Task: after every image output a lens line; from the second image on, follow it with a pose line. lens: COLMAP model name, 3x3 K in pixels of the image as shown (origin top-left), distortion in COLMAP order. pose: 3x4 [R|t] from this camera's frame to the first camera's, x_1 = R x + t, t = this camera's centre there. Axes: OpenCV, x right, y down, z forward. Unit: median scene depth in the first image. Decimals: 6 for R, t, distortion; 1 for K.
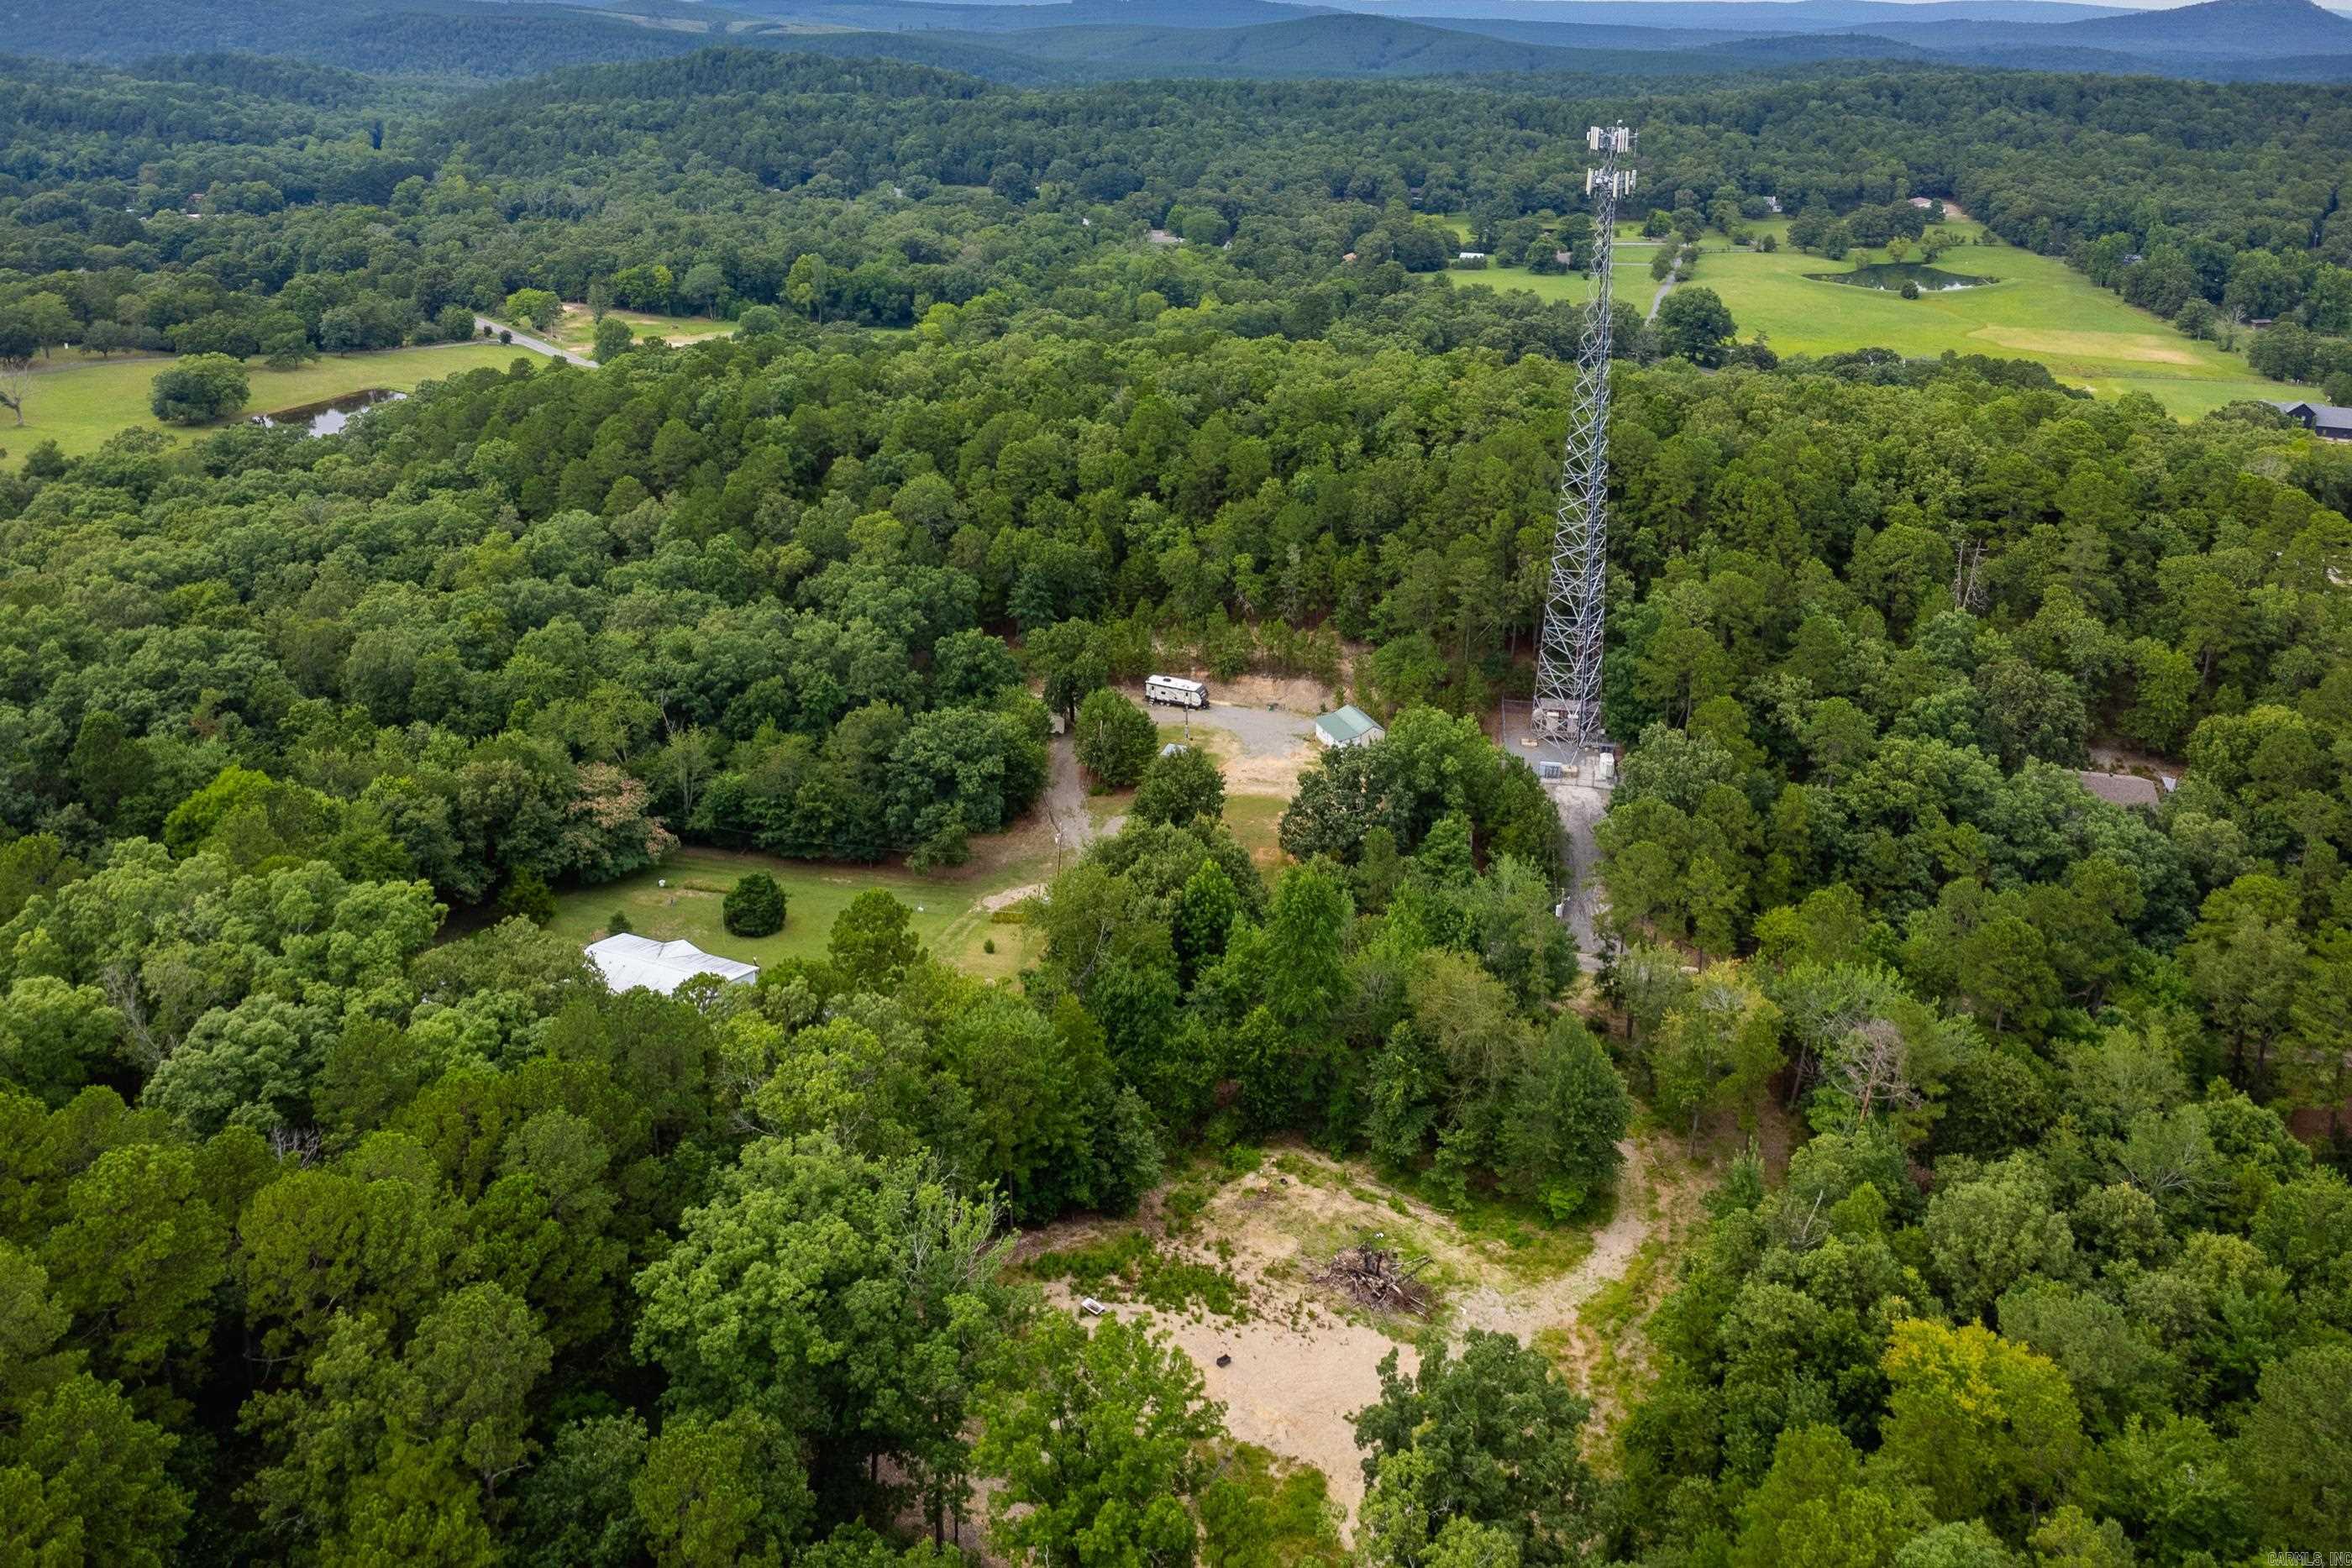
lens RADIAL K [[1726.7, 0, 1172.5], [0, 1726.7, 712.0], [0, 0, 1]] dist [0.005911, -0.000364]
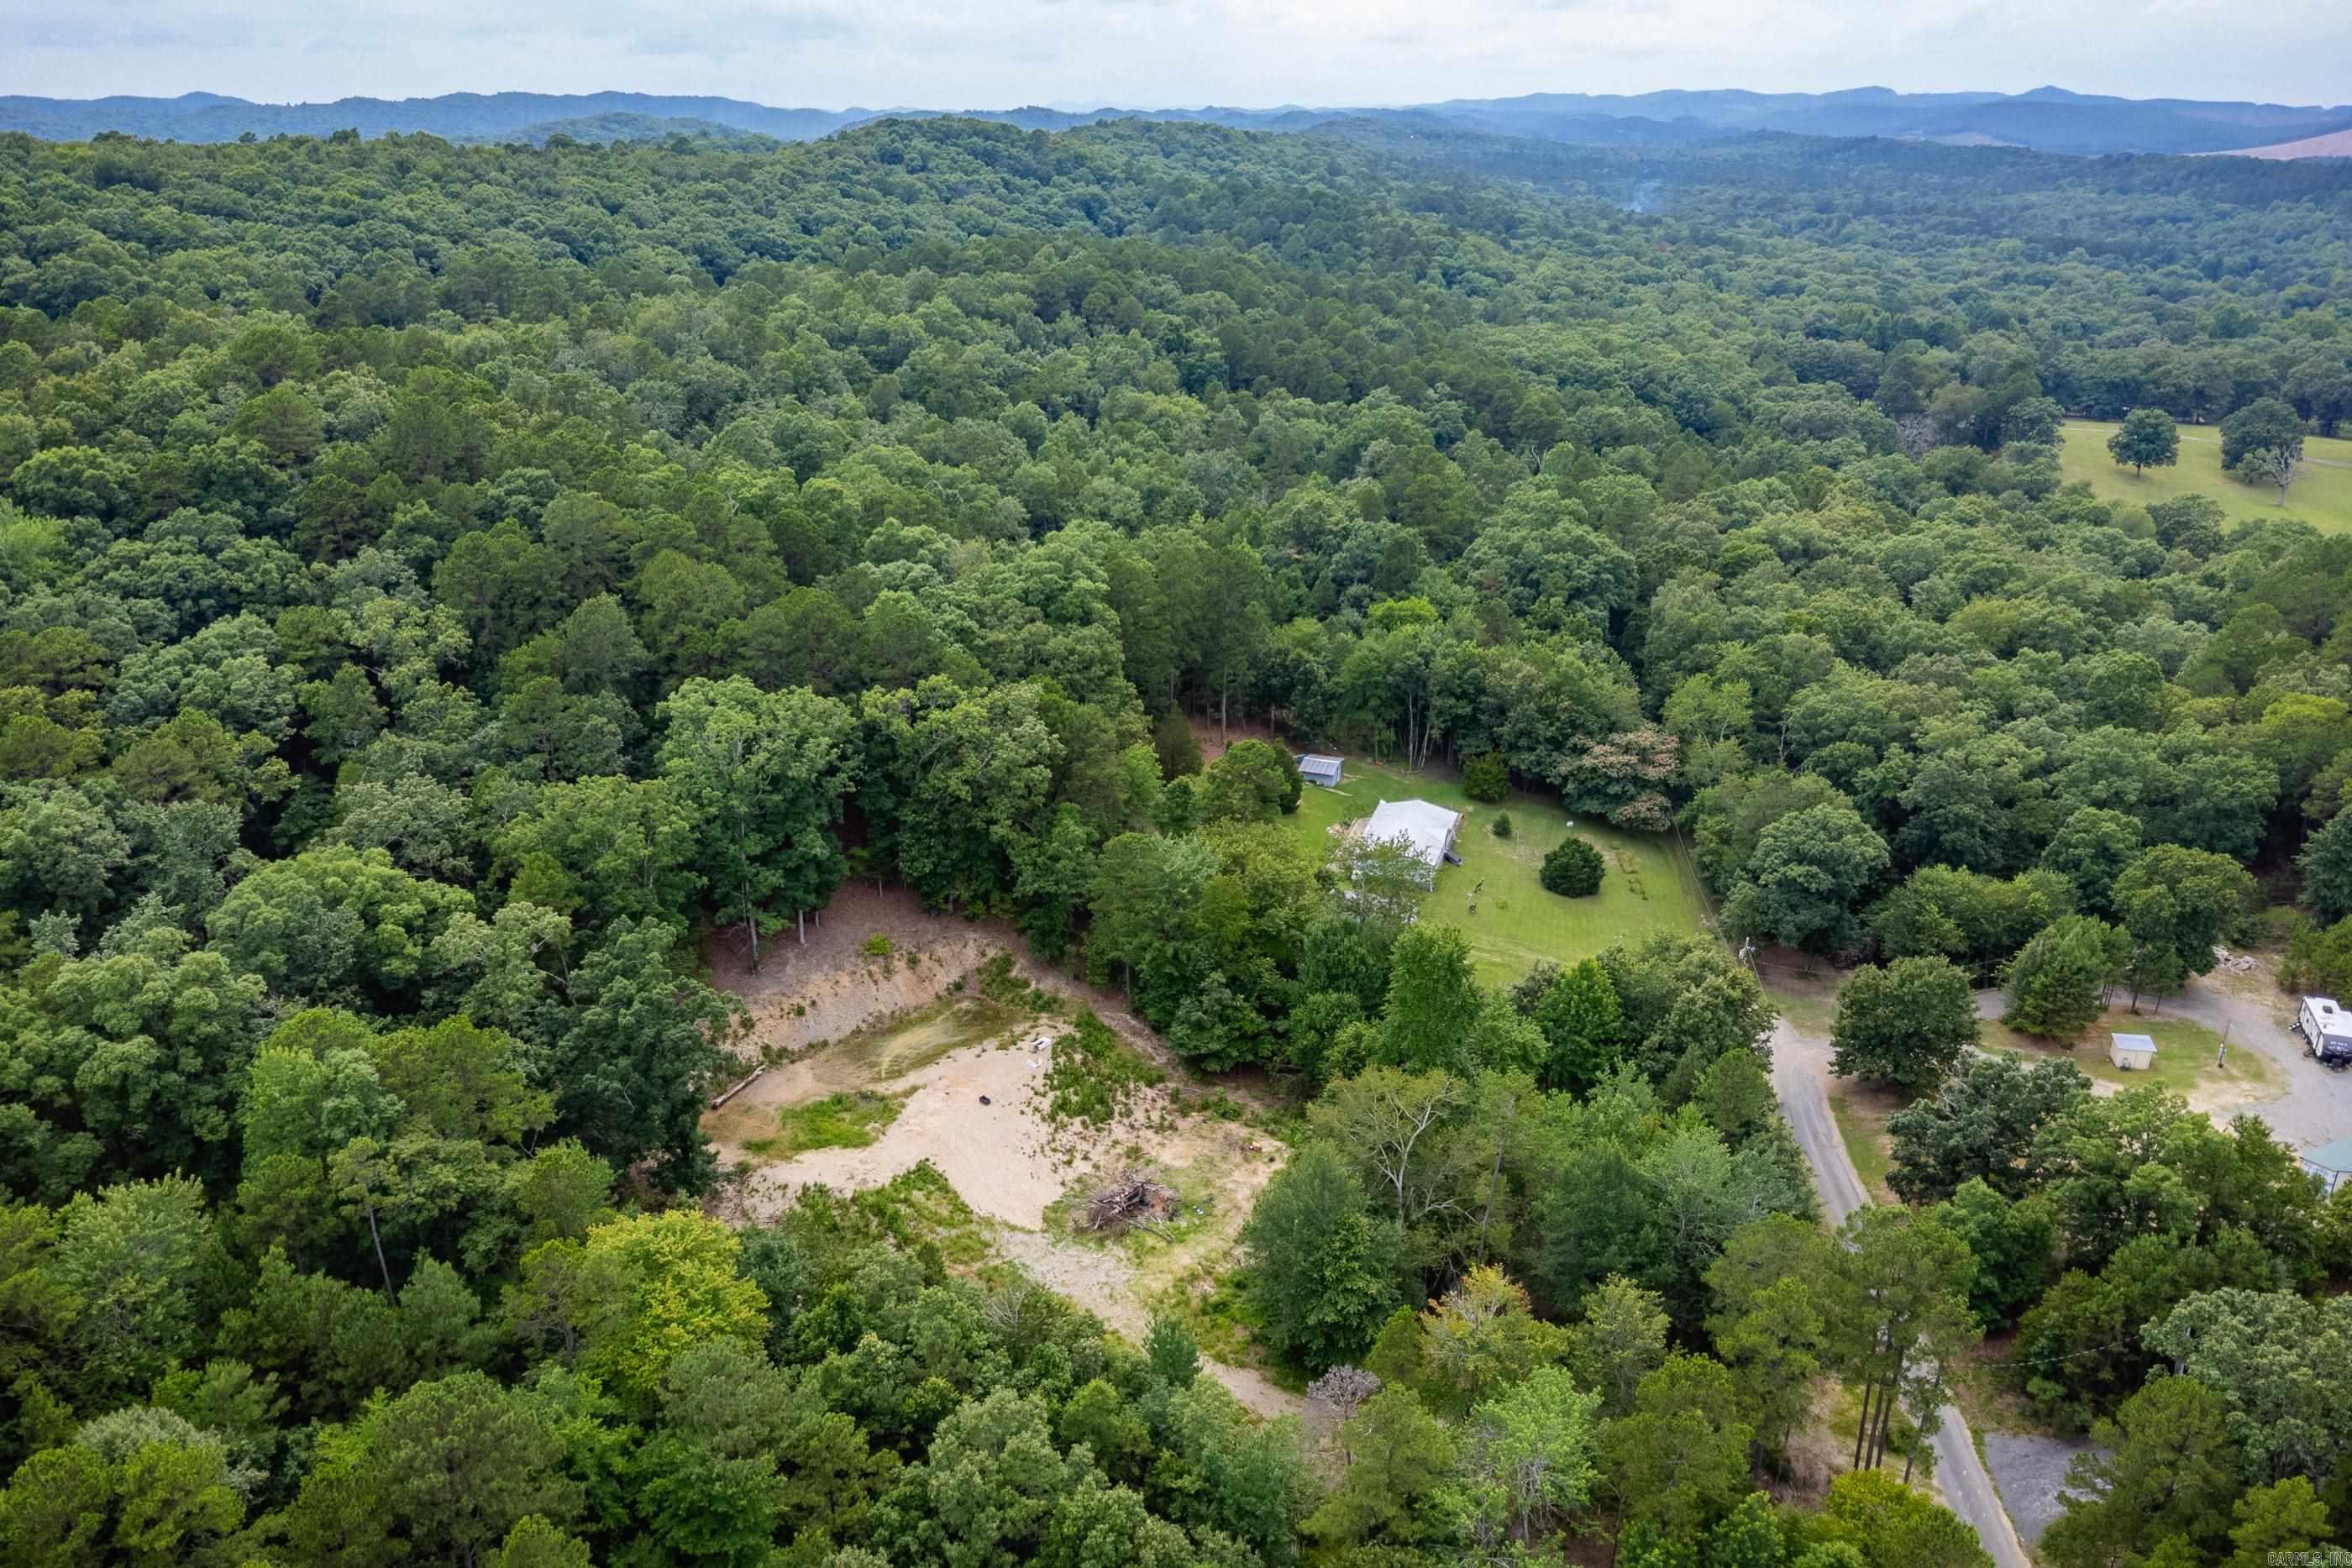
lens RADIAL K [[1722.7, 0, 1166.4], [0, 1722.7, 828.7], [0, 0, 1]] dist [0.005351, -0.001216]
pose [[0.081820, 0.374733, -0.923515, 0.597880], [-0.383602, 0.867077, 0.317846, -0.128769], [0.919867, 0.328256, 0.214693, 0.422226]]
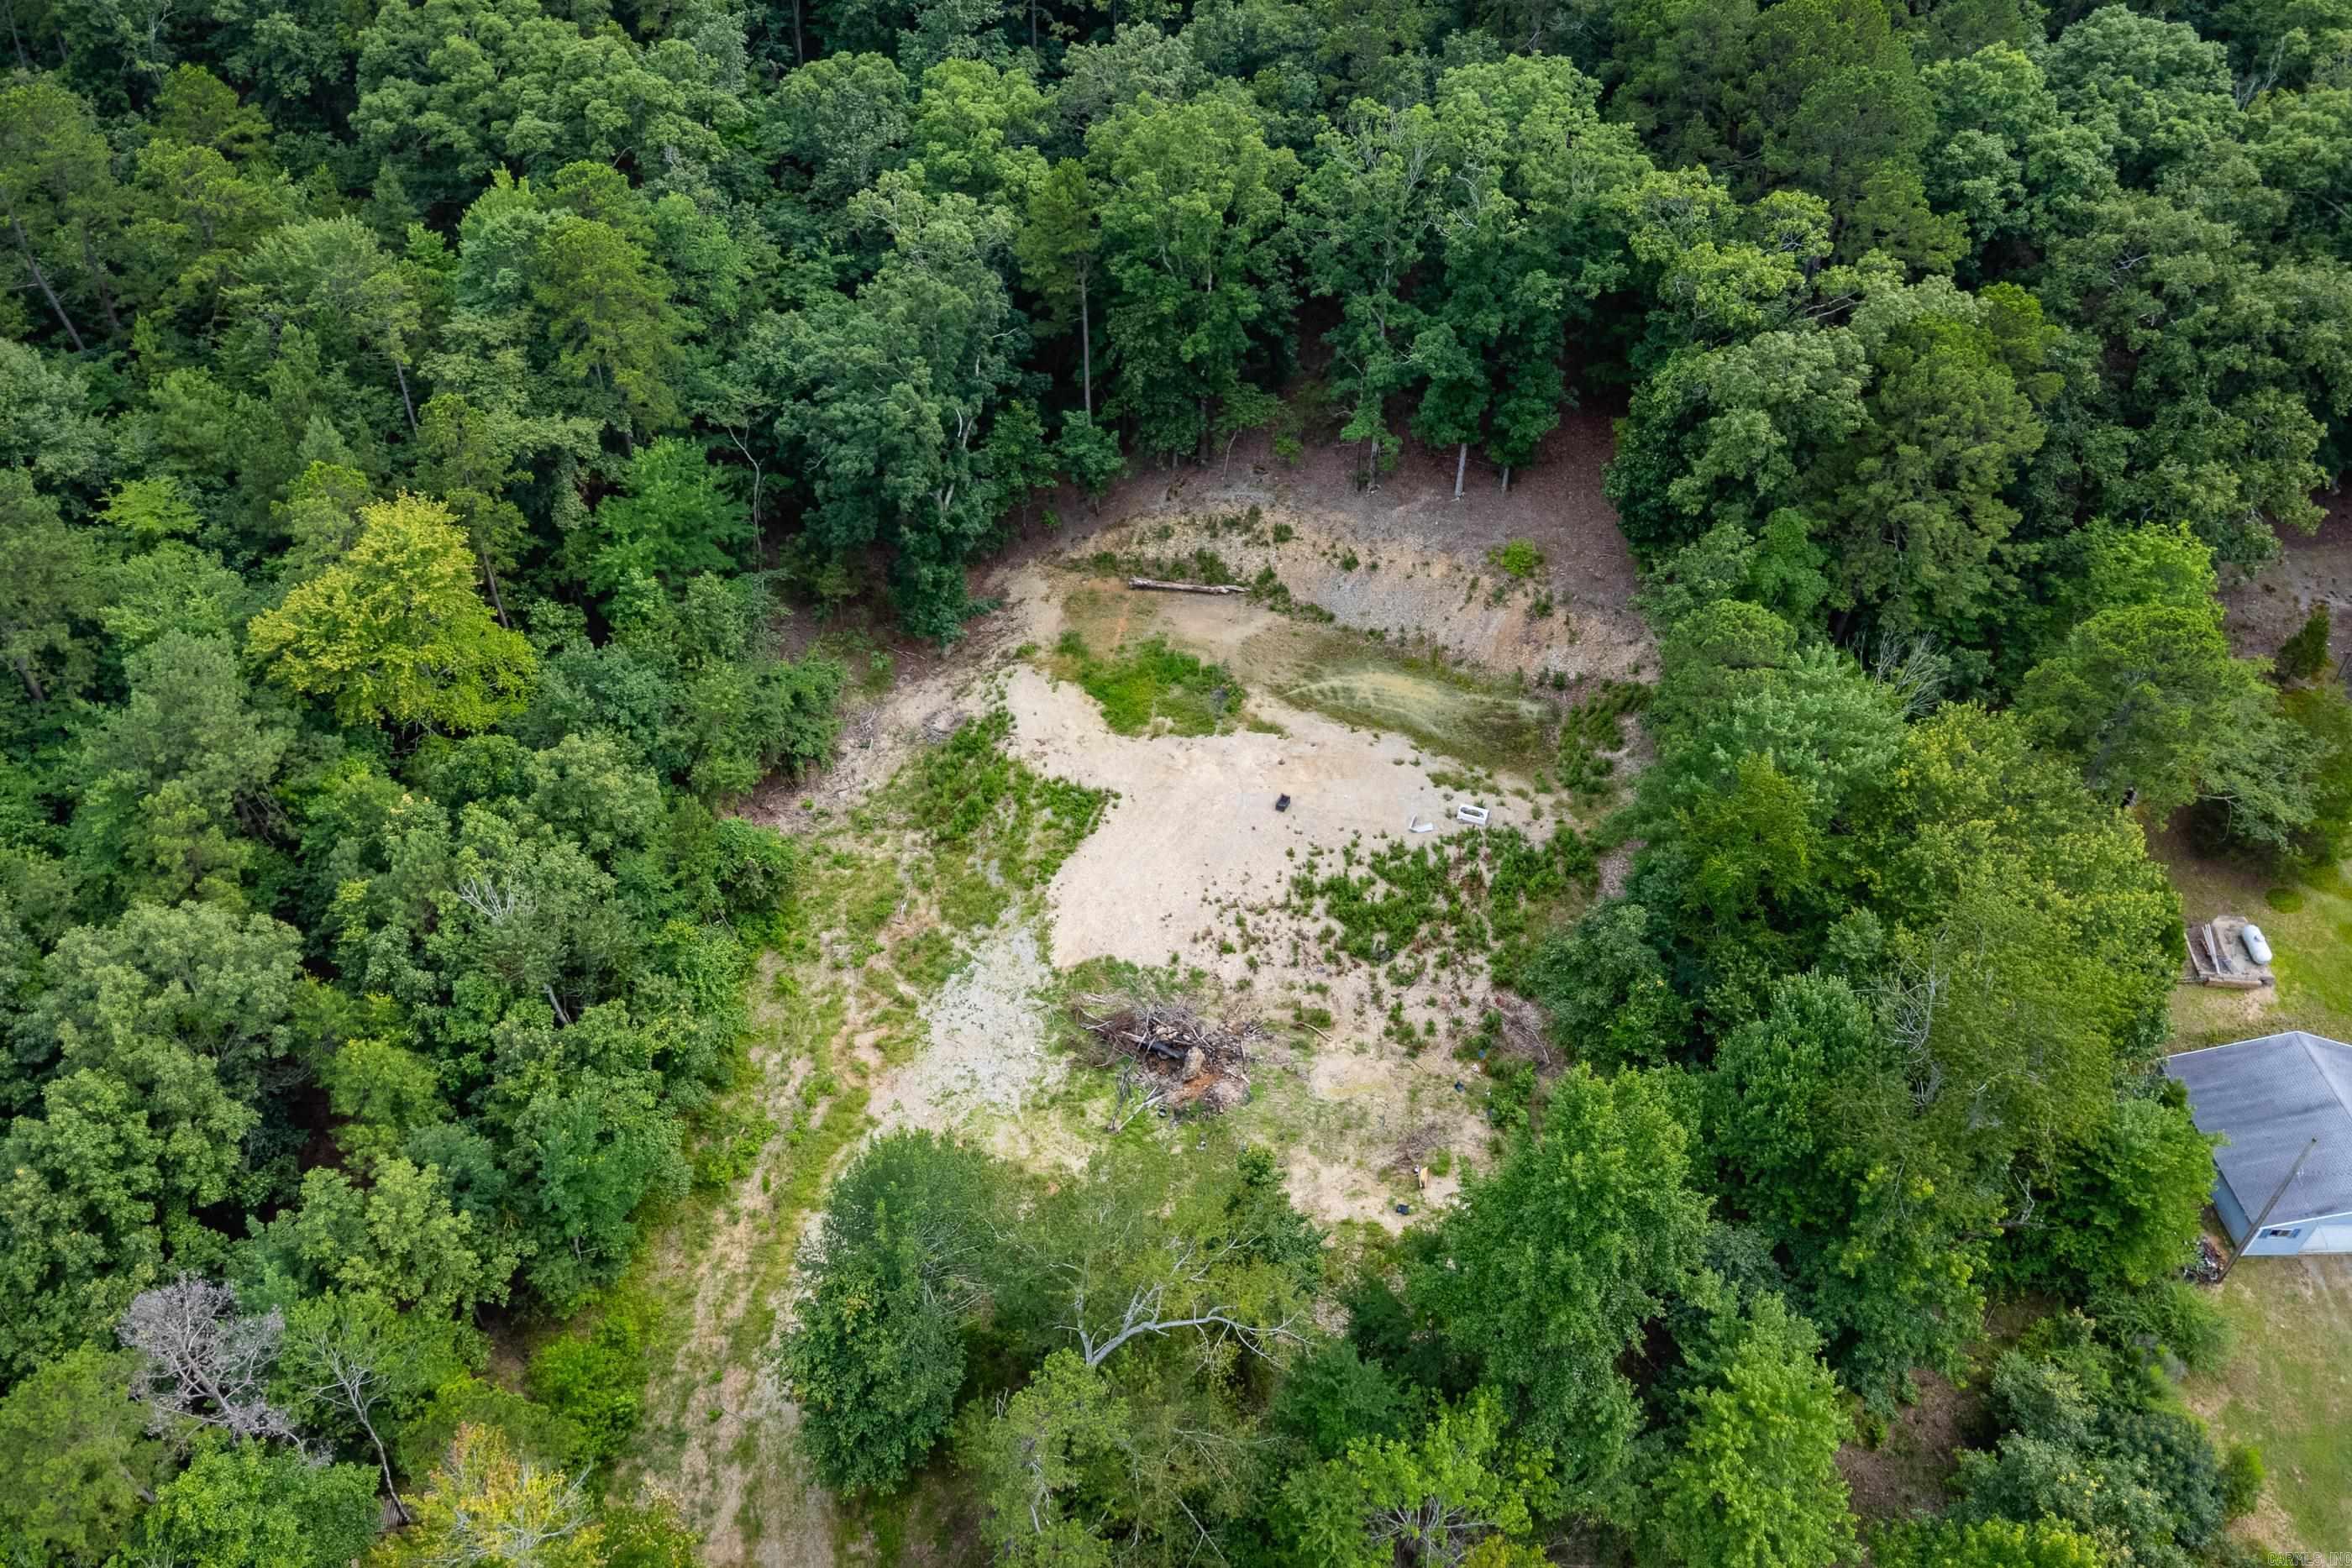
lens RADIAL K [[1721.6, 0, 1165.3], [0, 1721.6, 769.9], [0, 0, 1]] dist [0.008231, -0.006930]
pose [[-0.914695, 0.240247, -0.324984, 0.181000], [-0.179383, 0.479230, 0.859162, -0.168249], [0.362154, 0.844168, -0.395253, 0.688148]]
